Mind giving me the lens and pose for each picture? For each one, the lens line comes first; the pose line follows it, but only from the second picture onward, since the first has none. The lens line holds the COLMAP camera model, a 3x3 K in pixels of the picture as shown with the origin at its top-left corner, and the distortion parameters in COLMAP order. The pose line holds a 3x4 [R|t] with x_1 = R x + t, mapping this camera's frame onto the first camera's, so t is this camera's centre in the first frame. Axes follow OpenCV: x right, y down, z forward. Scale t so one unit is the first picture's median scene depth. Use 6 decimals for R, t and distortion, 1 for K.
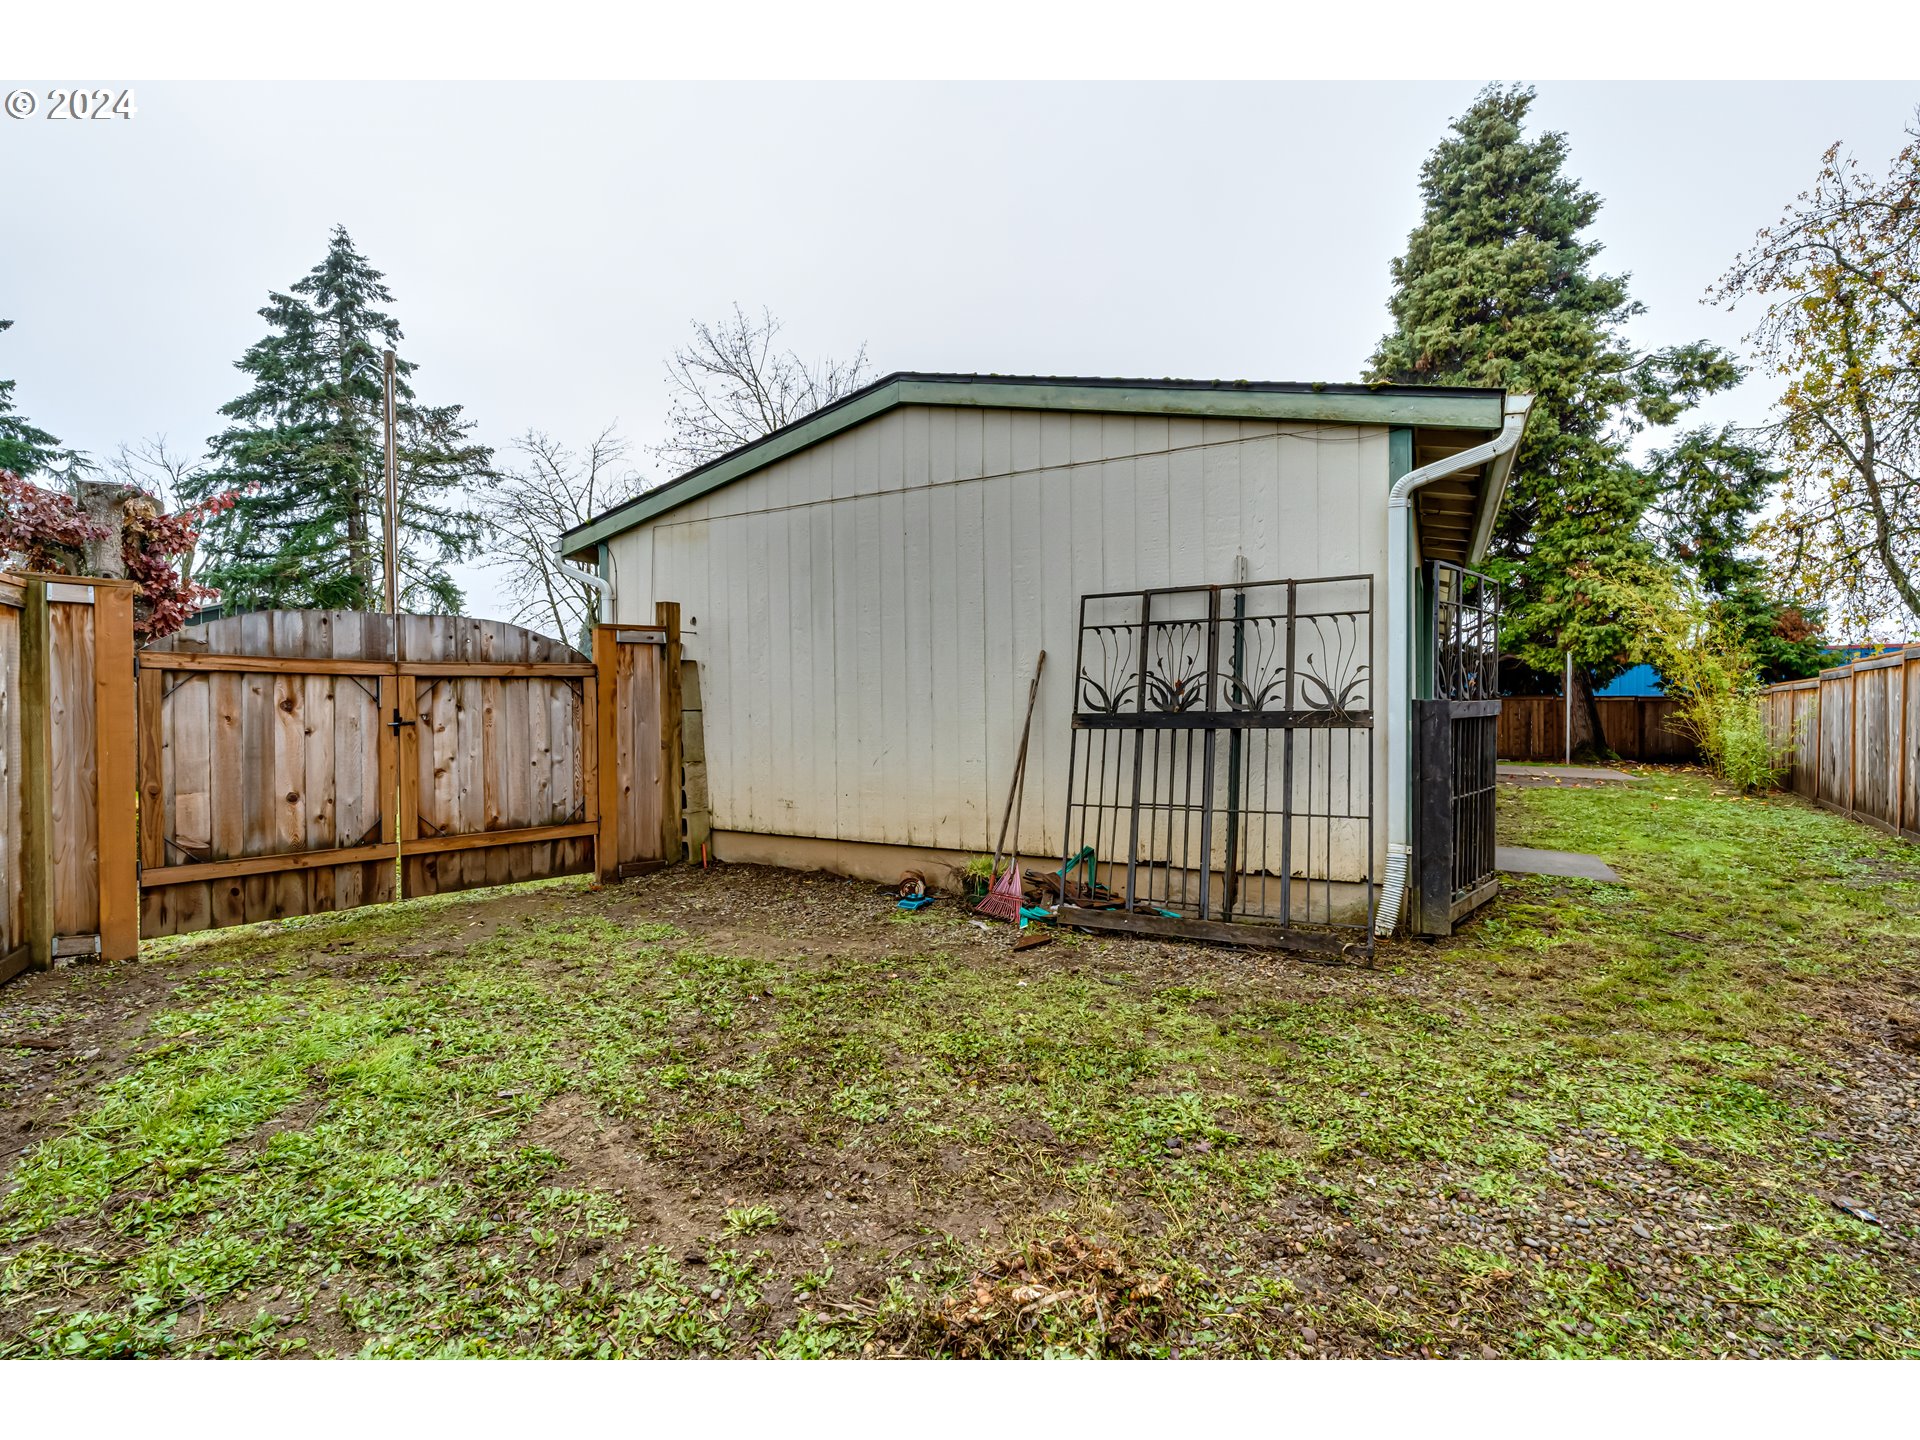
lens RADIAL K [[877.9, 0, 961.5], [0, 877.9, 700.2], [0, 0, 1]] dist [-0.003796, 0.000415]
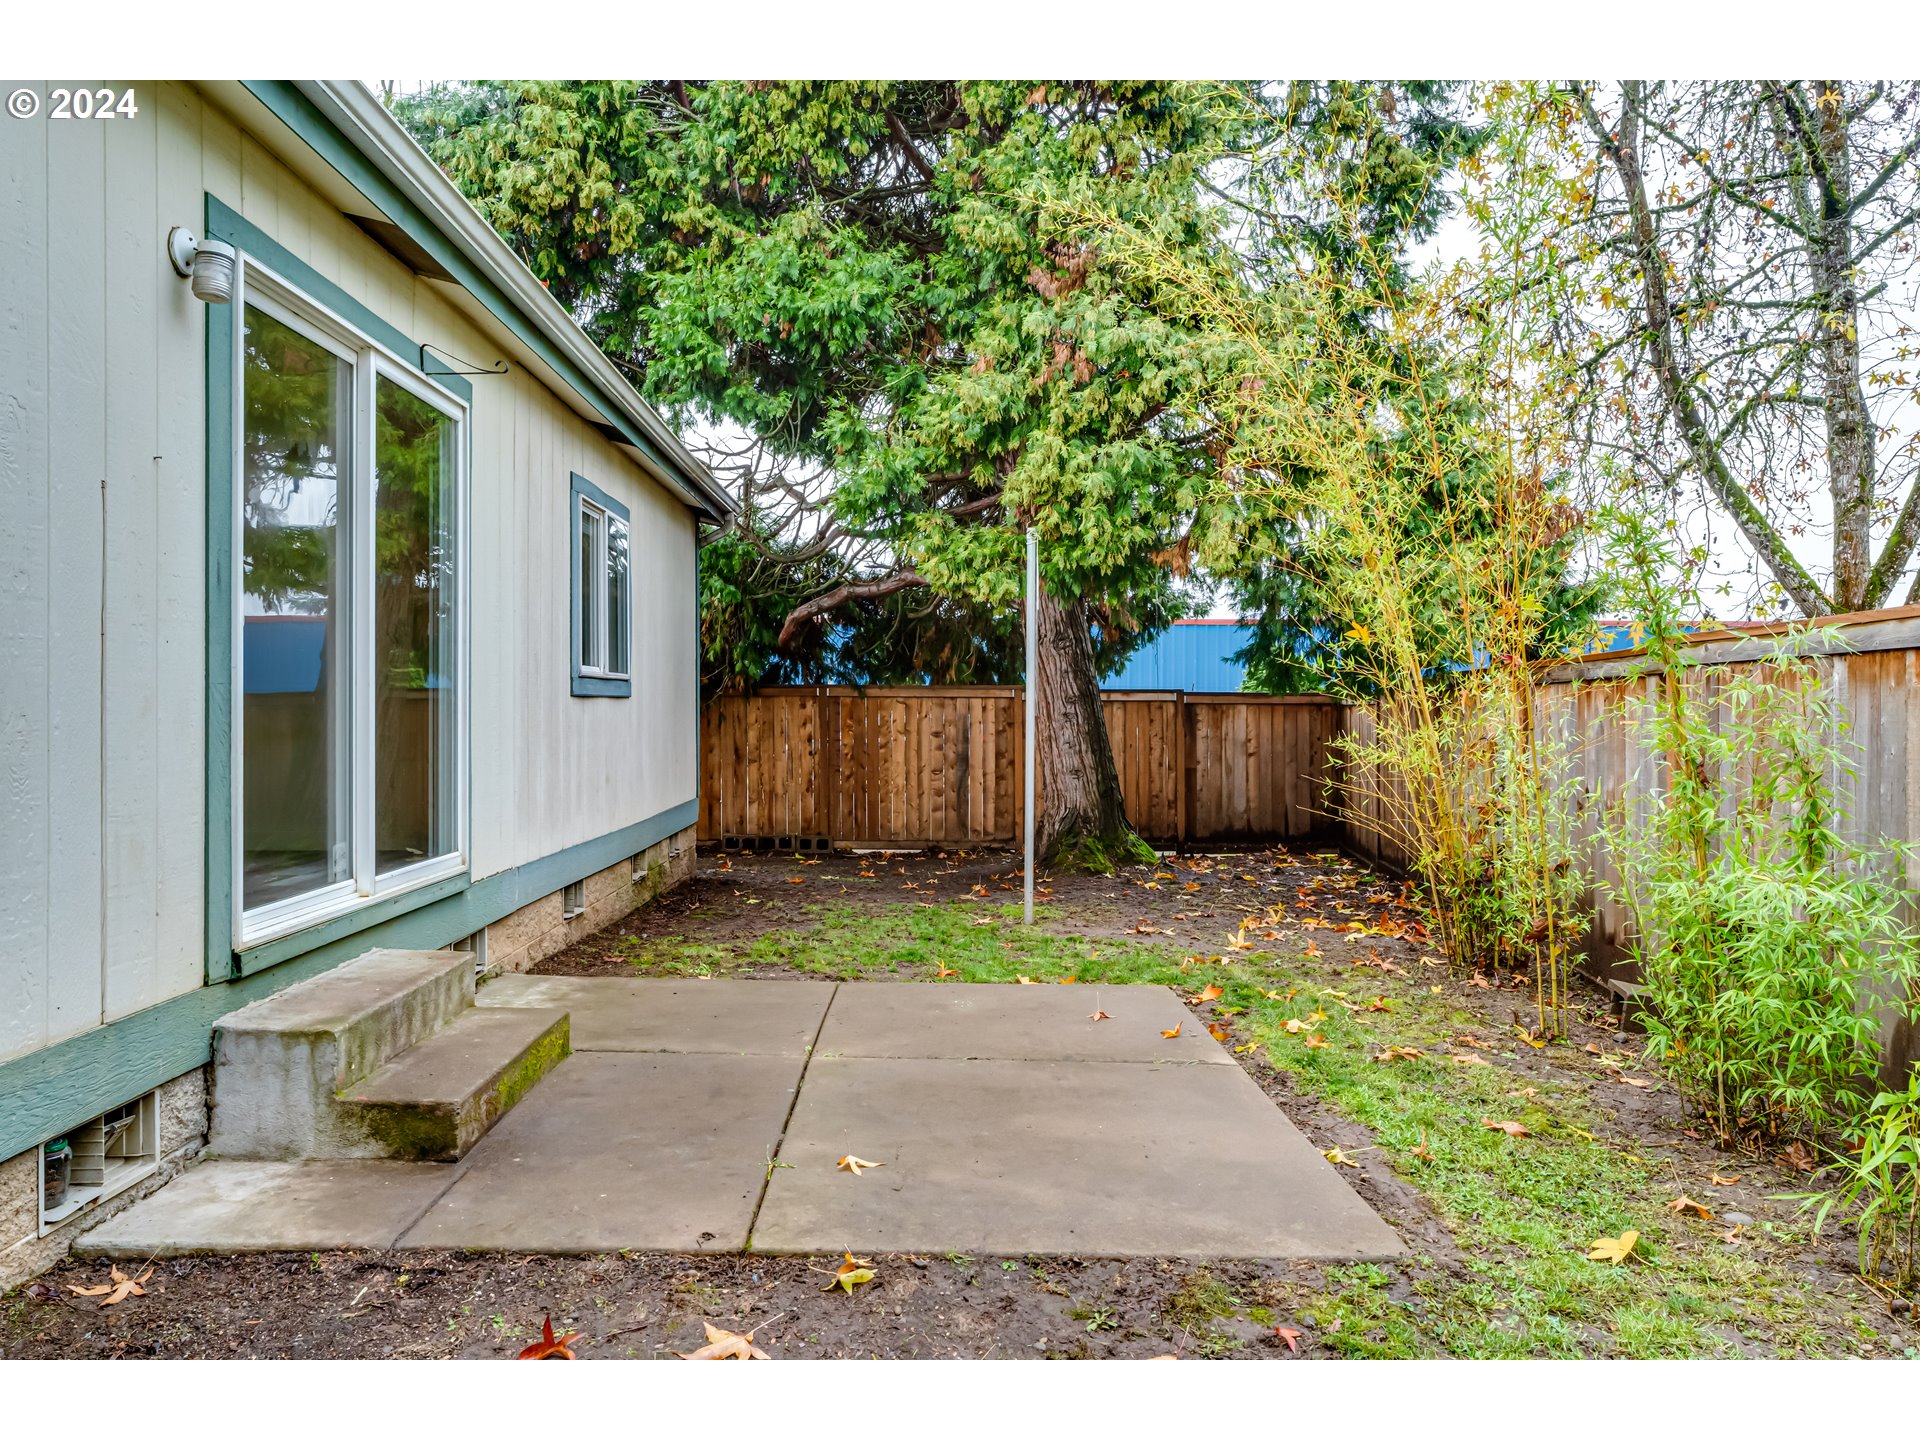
lens RADIAL K [[877.9, 0, 961.5], [0, 877.9, 700.2], [0, 0, 1]] dist [-0.003796, 0.000415]
pose [[0.886711, 0.008128, 0.462253, 0.528782], [-0.003199, 0.999929, -0.011445, 0.006040], [-0.462314, 0.008669, 0.886674, 0.739373]]
